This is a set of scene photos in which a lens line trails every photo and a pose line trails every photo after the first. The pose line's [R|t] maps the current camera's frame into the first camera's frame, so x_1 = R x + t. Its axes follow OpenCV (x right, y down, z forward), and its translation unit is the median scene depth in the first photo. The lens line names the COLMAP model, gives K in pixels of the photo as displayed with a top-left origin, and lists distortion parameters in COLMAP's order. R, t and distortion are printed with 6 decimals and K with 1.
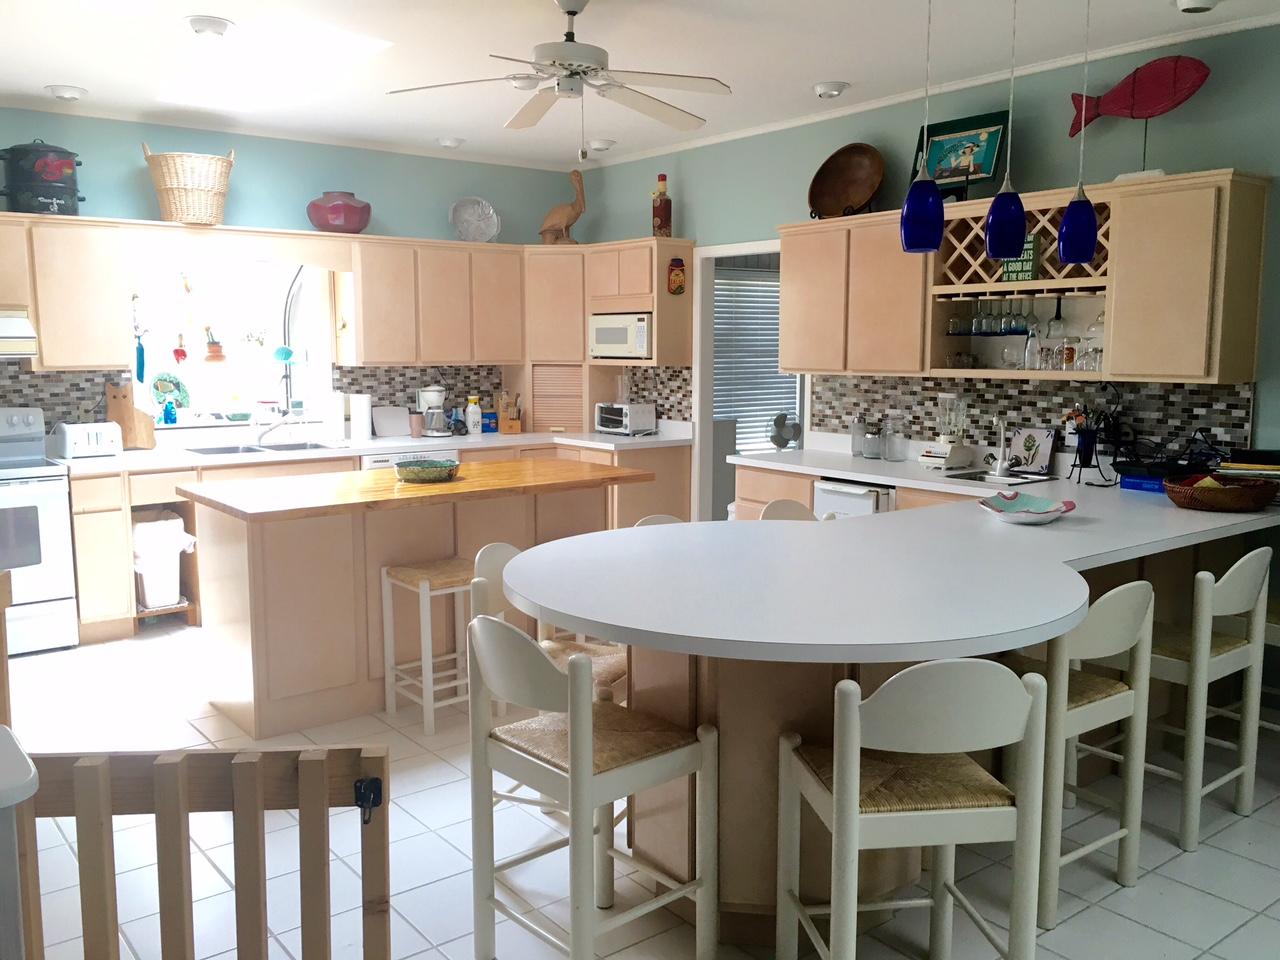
lens RADIAL K [[1092.2, 0, 640.0], [0, 1092.2, 480.0], [0, 0, 1]] dist [0.046737, -0.065034]
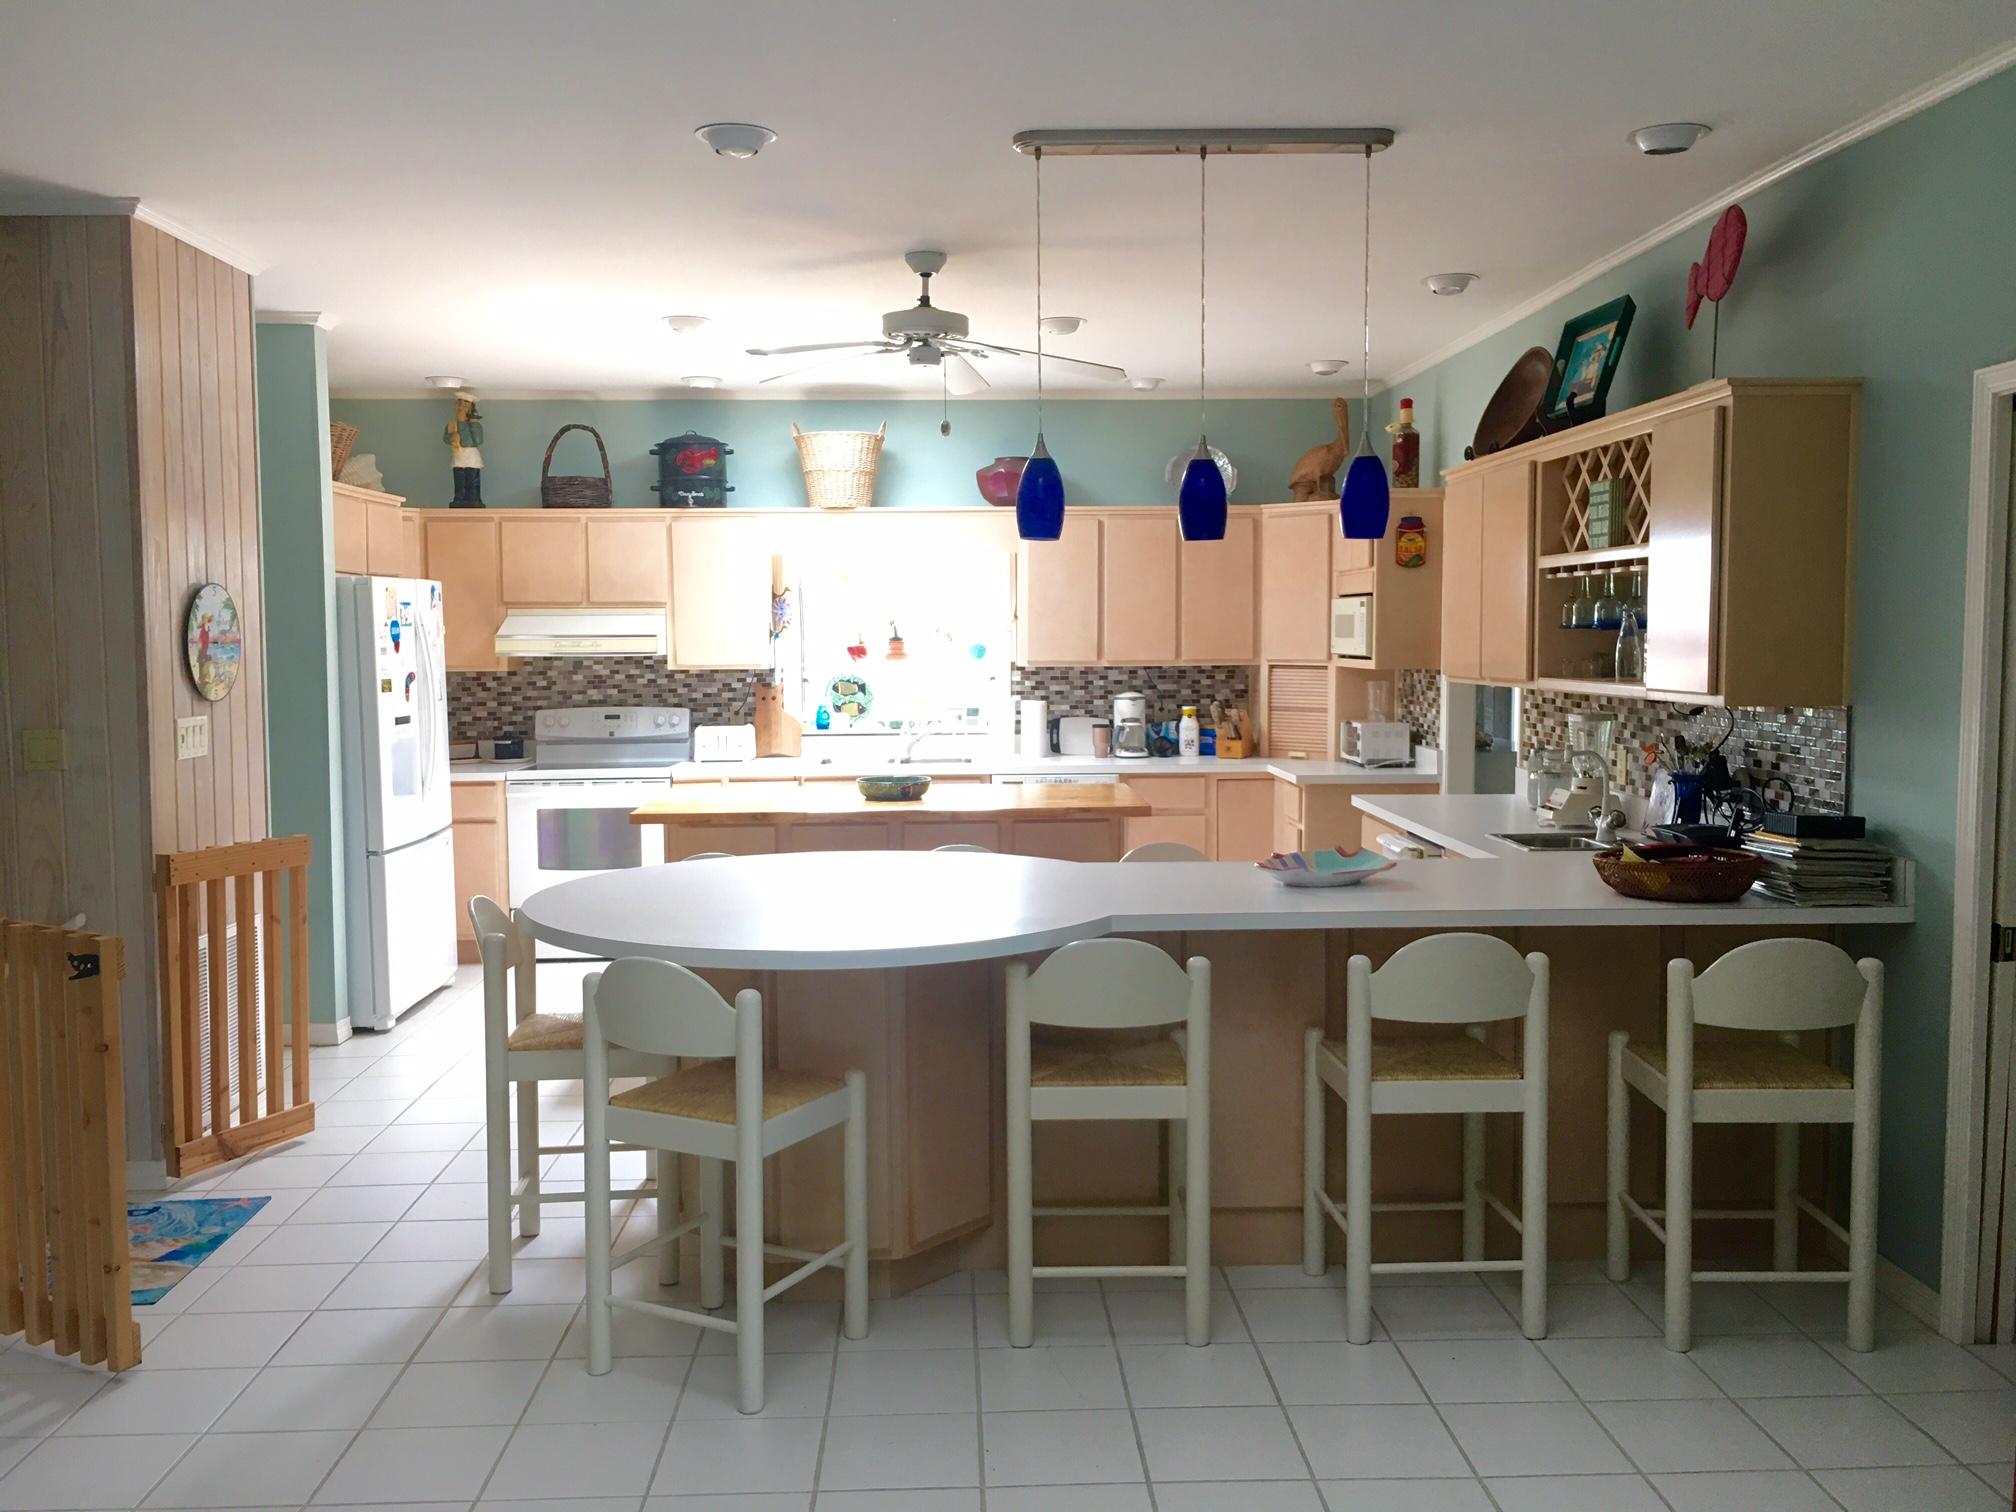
lens RADIAL K [[1720.2, 0, 1008.0], [0, 1720.2, 756.0], [0, 0, 1]] dist [0.046737, -0.065034]
pose [[0.810524, 0.038038, -0.584469, 0.472784], [-0.066426, 0.997420, -0.027204, -0.001826], [0.581926, 0.060873, 0.810960, -0.039696]]
